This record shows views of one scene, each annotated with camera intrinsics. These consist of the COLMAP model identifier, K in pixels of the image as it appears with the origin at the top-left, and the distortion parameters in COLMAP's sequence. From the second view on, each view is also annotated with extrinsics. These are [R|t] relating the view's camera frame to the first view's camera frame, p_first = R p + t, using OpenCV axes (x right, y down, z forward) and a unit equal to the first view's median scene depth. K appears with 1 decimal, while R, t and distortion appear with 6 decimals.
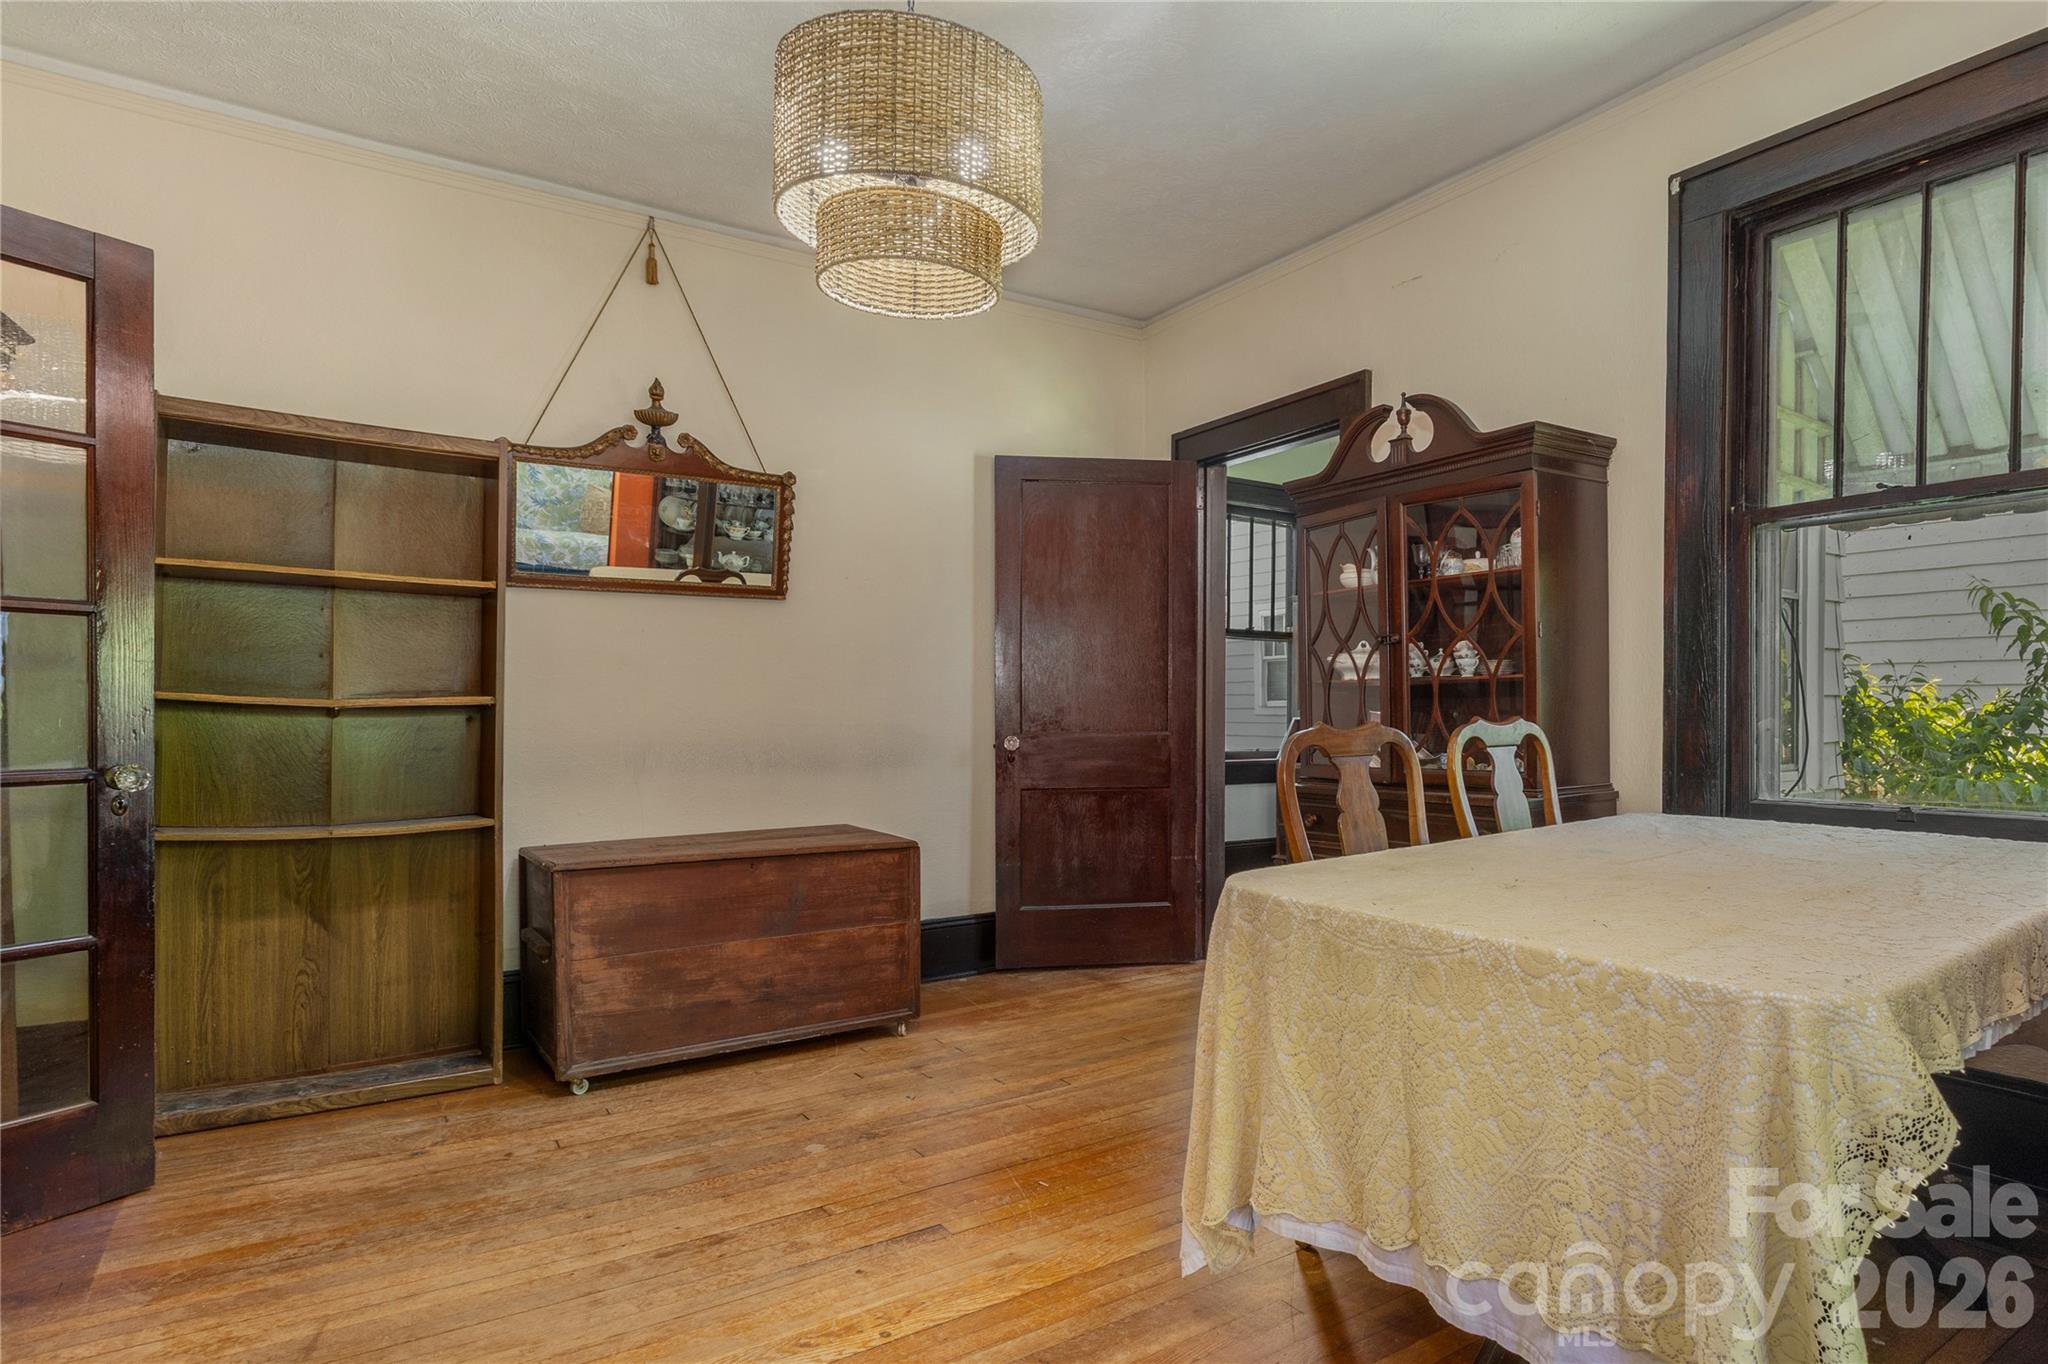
lens RADIAL K [[1126.3, 0, 1018.2], [0, 1126.3, 722.8], [0, 0, 1]] dist [-0.014802, -0.000555]
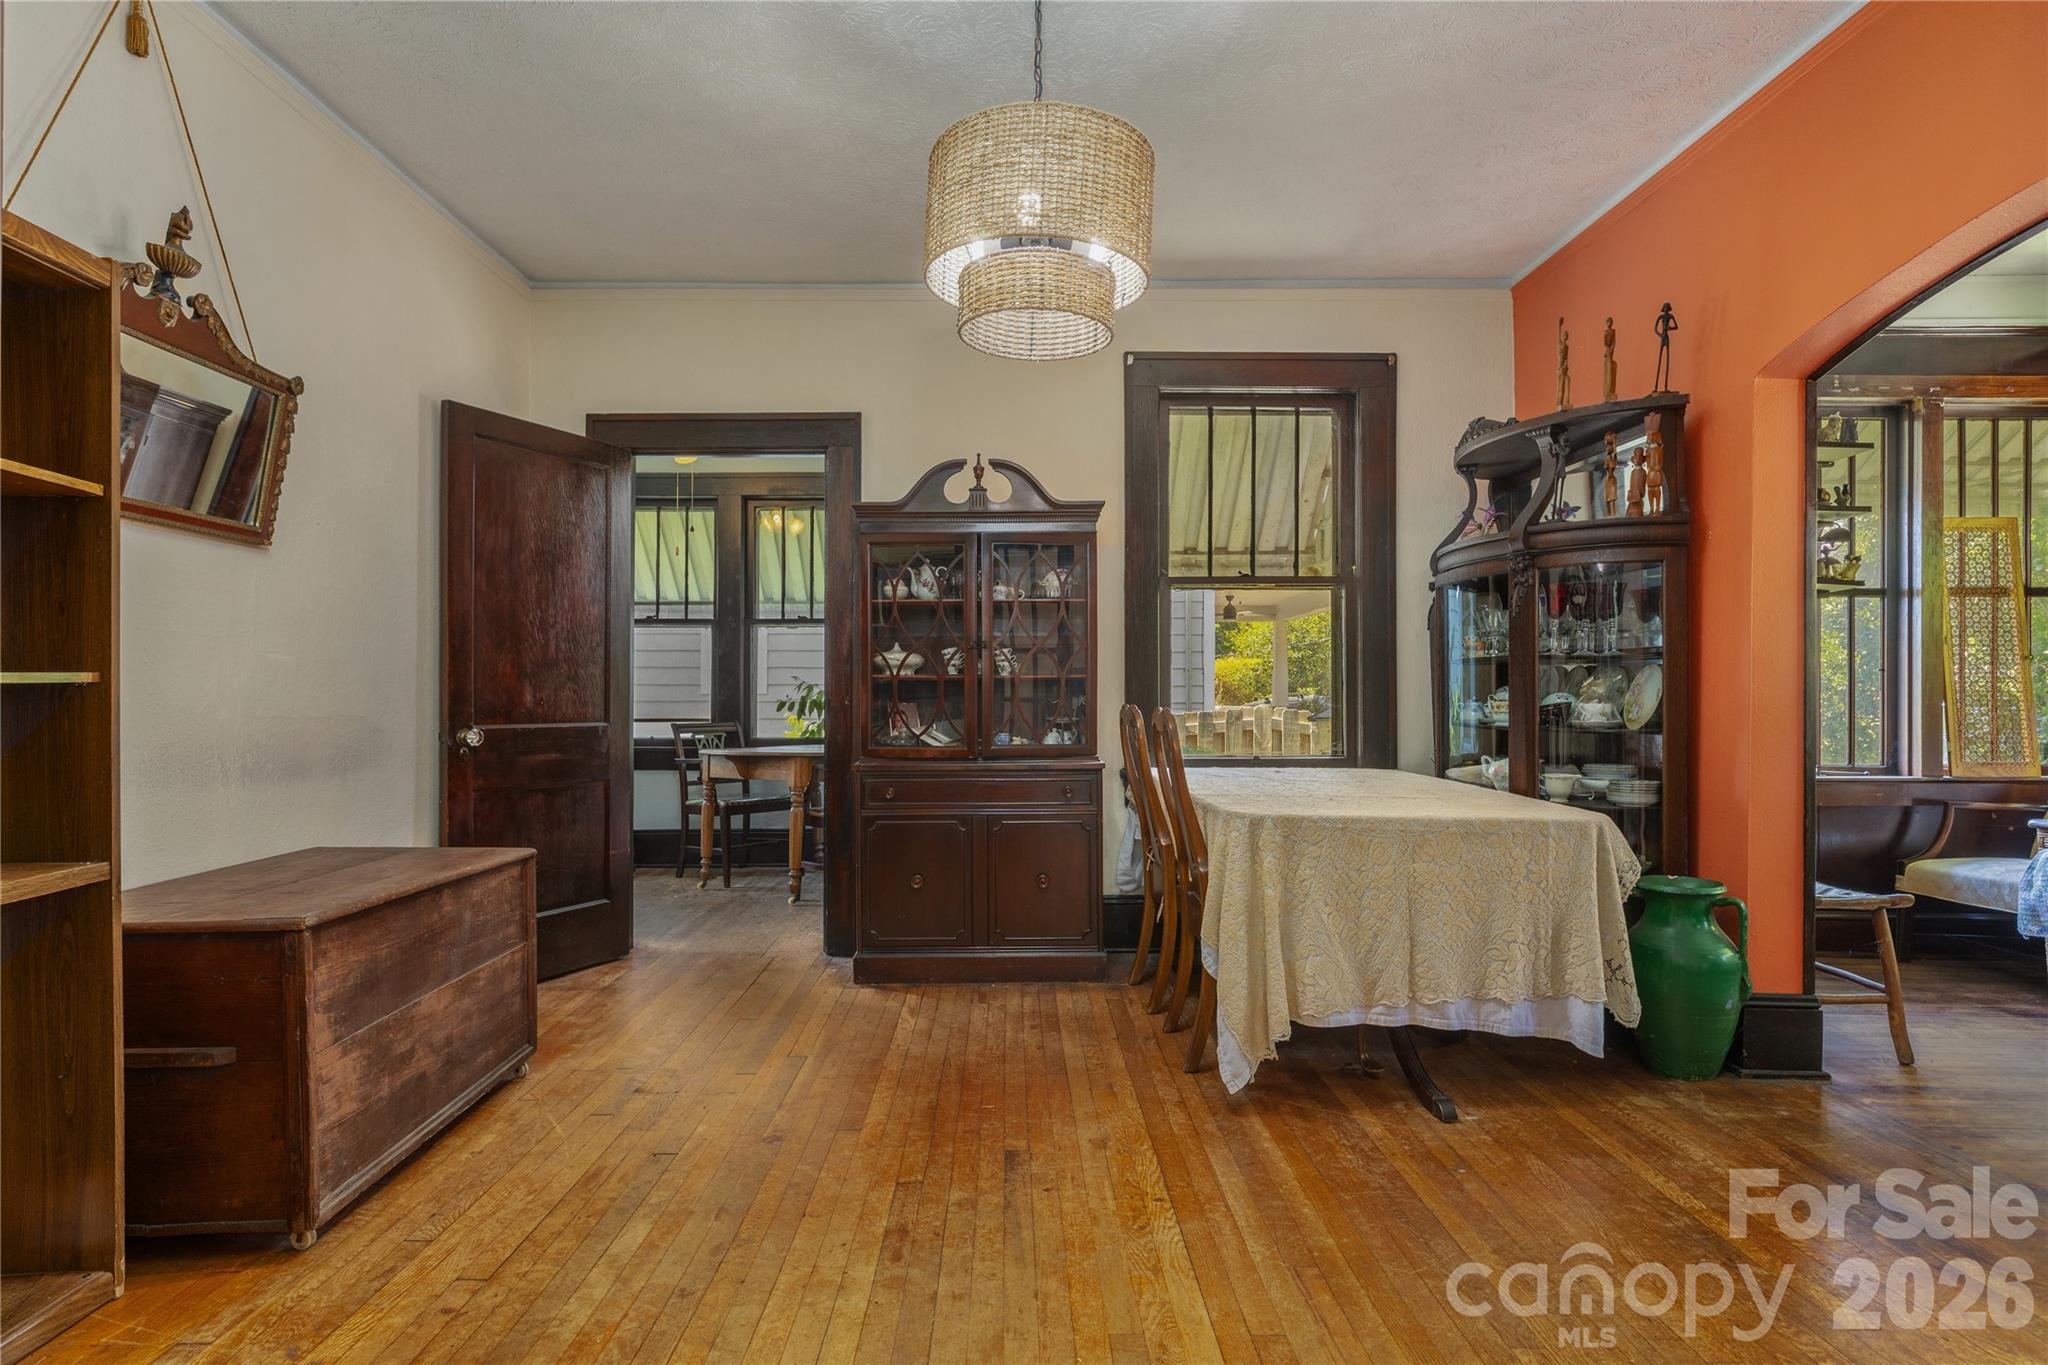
lens RADIAL K [[1131.9, 0, 1024.9], [0, 1131.9, 692.0], [0, 0, 1]] dist [0.010226, -0.002206]
pose [[0.565836, 0.012230, 0.824427, -0.701048], [0.006557, 0.999792, -0.019331, 0.004721], [-0.824492, 0.016344, 0.565637, 0.228642]]
